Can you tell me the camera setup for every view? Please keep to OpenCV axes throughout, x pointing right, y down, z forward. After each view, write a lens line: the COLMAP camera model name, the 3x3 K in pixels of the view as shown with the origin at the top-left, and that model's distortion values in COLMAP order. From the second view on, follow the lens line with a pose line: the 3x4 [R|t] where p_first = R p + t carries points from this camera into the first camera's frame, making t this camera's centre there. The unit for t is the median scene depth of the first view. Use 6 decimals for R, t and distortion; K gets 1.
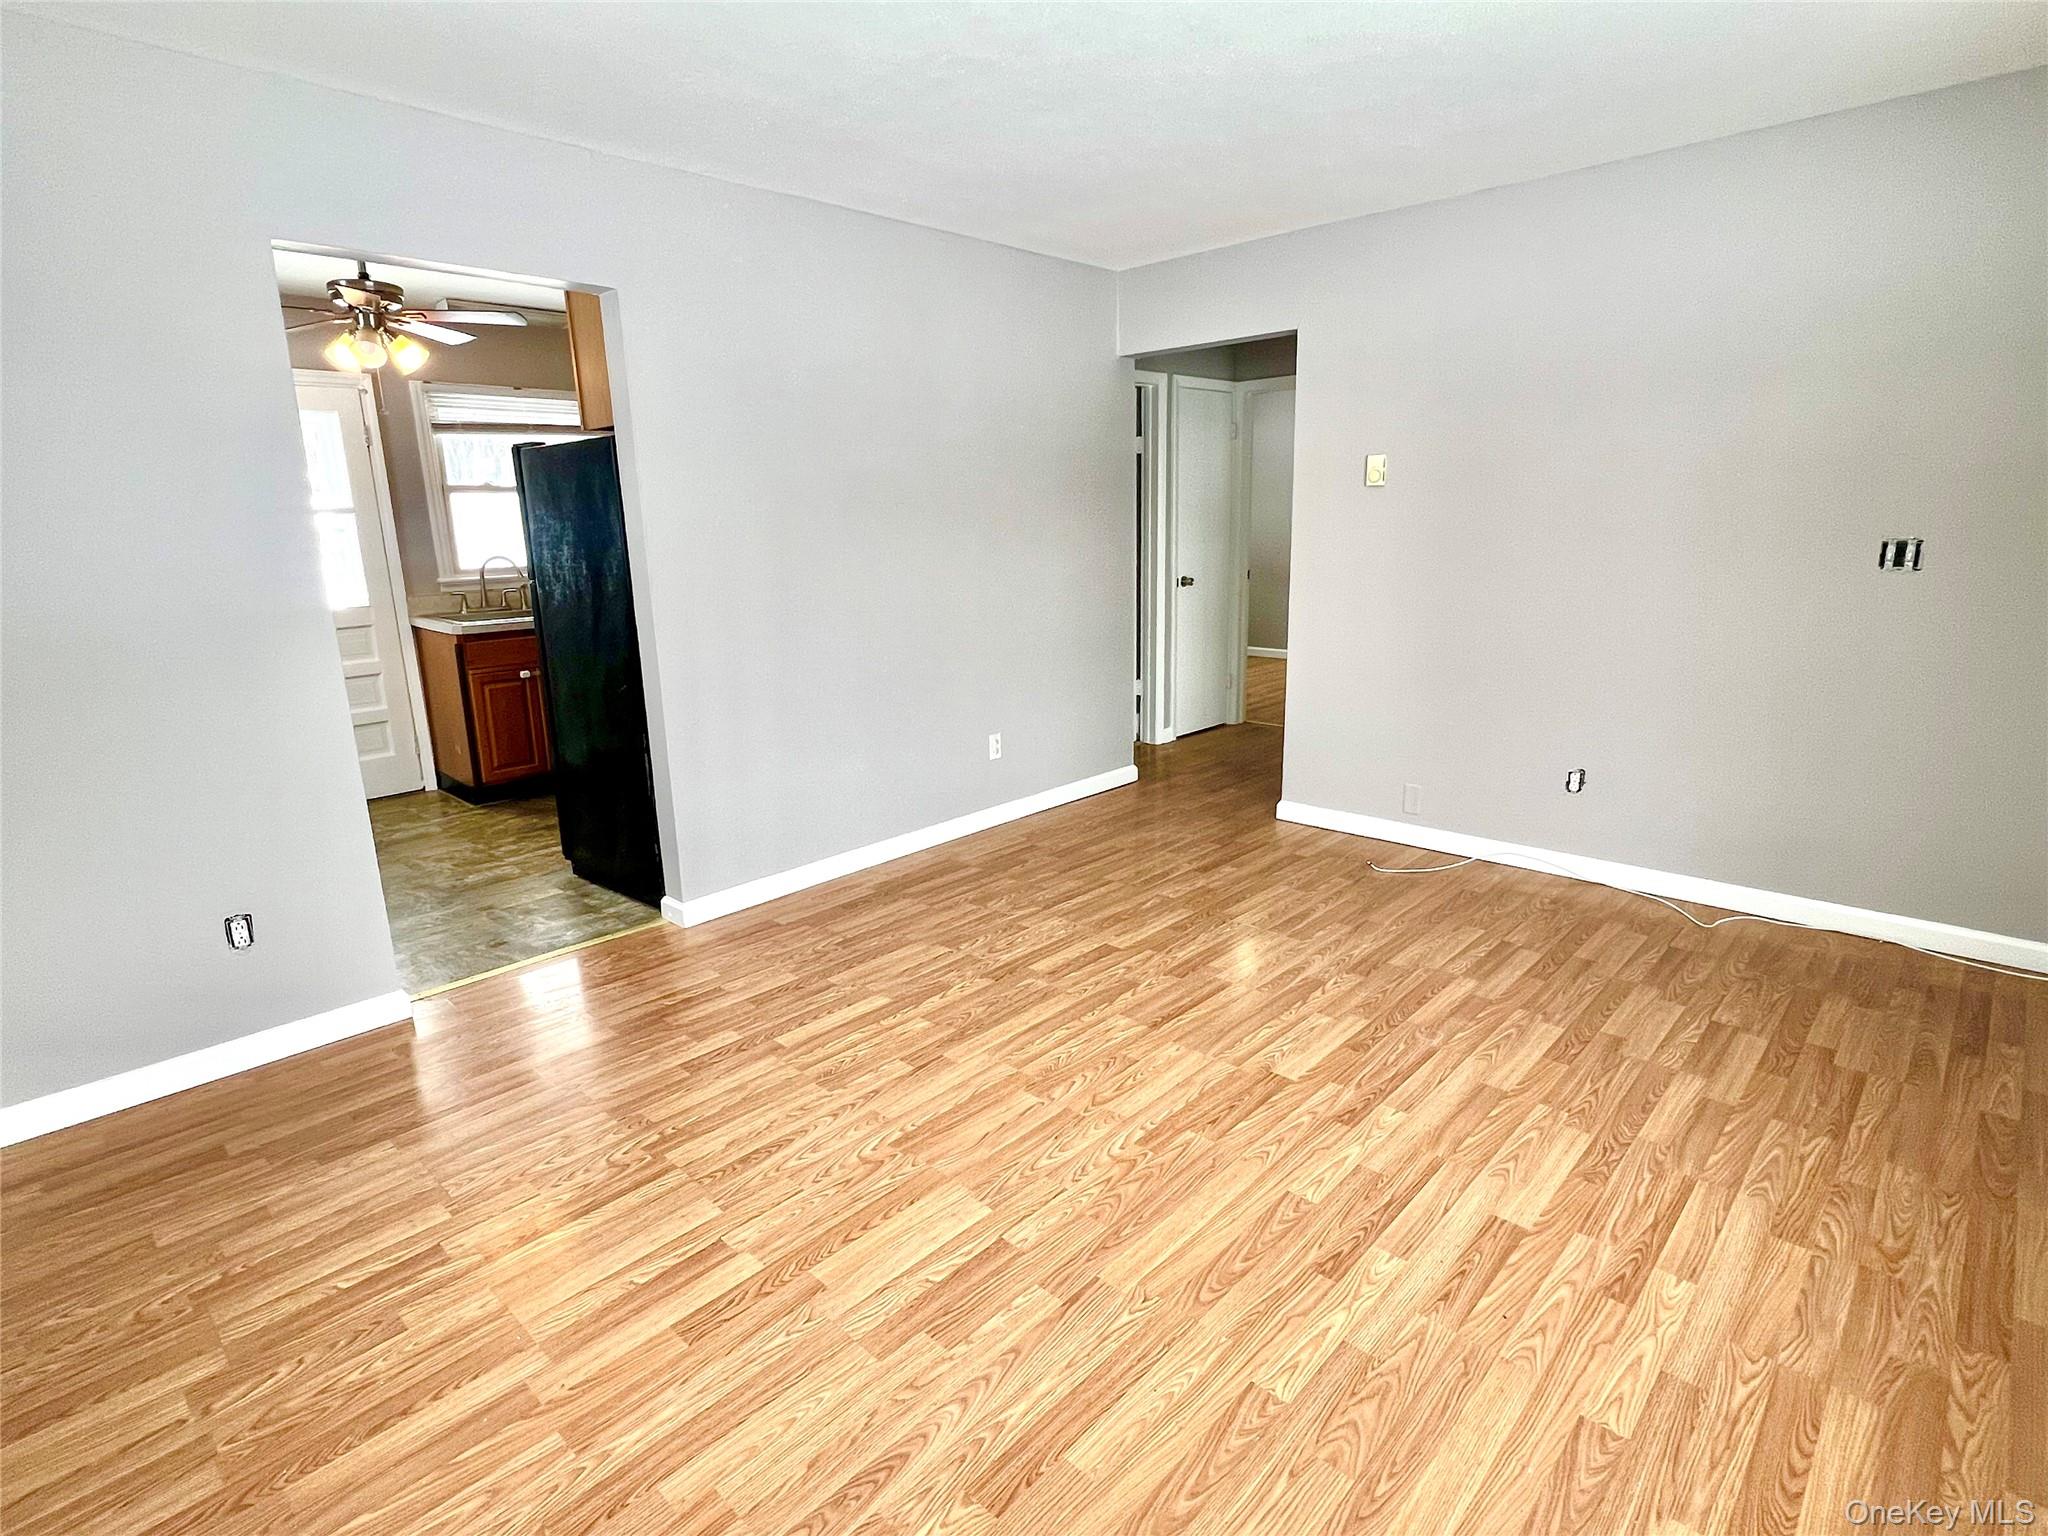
lens RADIAL K [[1045.3, 0, 1019.6], [0, 1045.3, 778.0], [0, 0, 1]] dist [-0.001719, 0.000373]
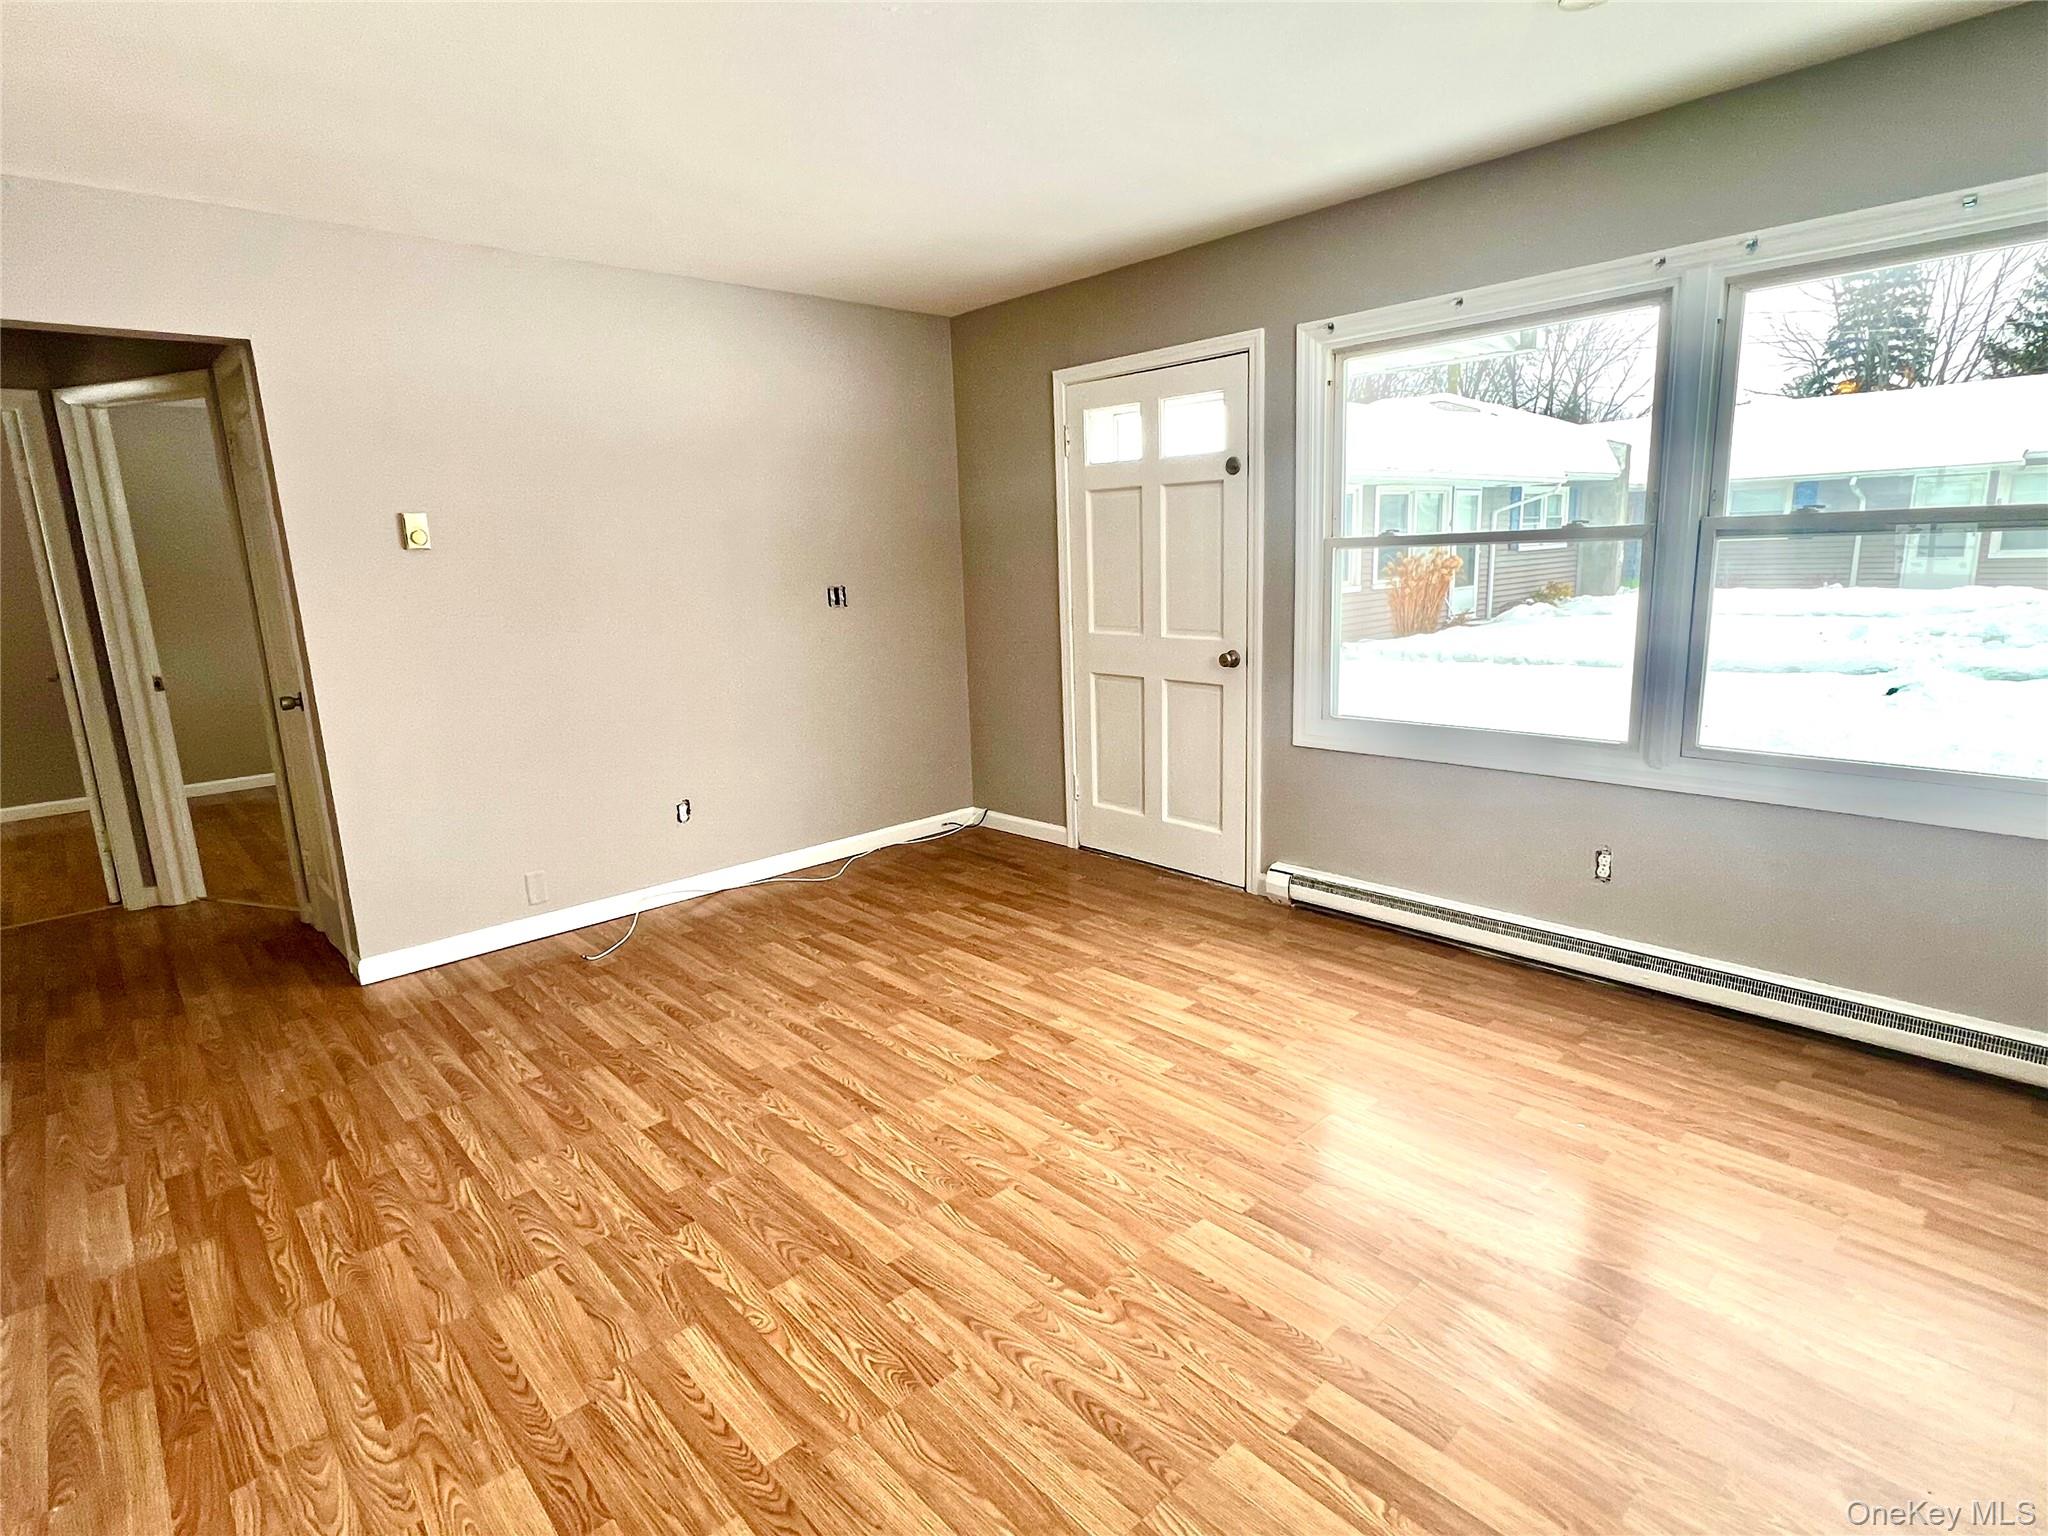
lens RADIAL K [[1045.3, 0, 1012.5], [0, 1045.3, 767.6], [0, 0, 1]] dist [-0.001719, 0.000373]
pose [[0.065701, -0.183849, 0.980756, -0.673826], [0.281092, 0.946486, 0.158594, -0.152304], [-0.957429, 0.265263, 0.113864, 0.666722]]
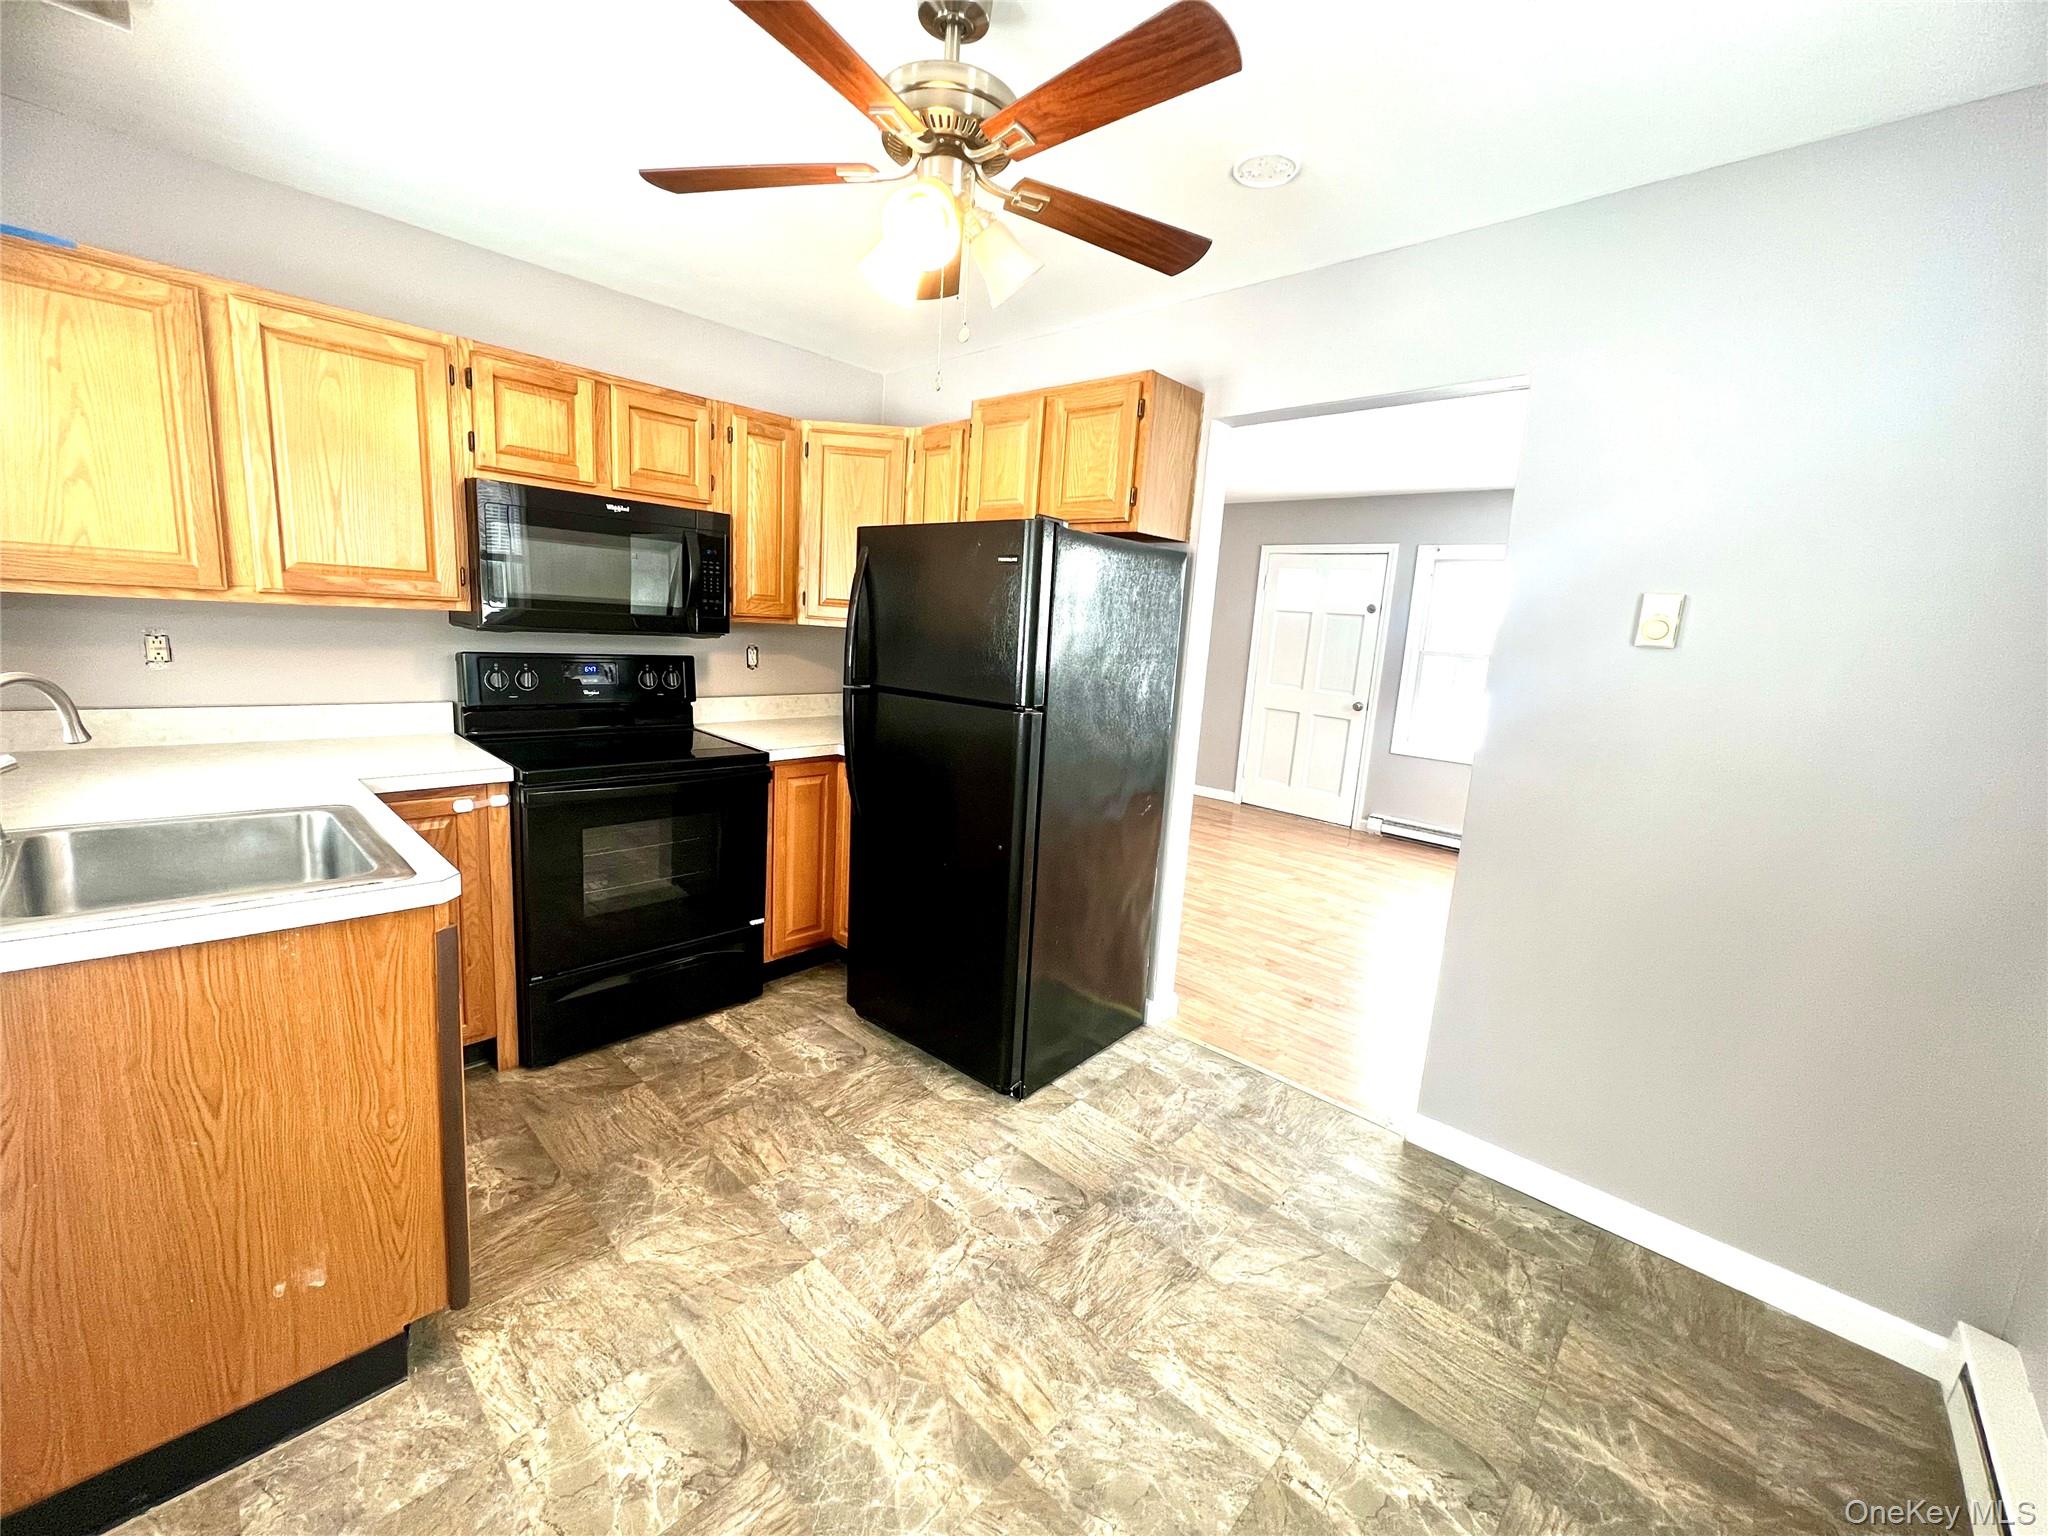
lens RADIAL K [[820.2, 0, 1027.0], [0, 820.2, 765.9], [0, 0, 1]] dist [0.001024, -0.000103]
pose [[-0.015550, -0.150903, 0.988426, -1.331664], [0.182914, 0.971434, 0.151187, -0.306594], [-0.983006, 0.183148, 0.012497, 1.317490]]
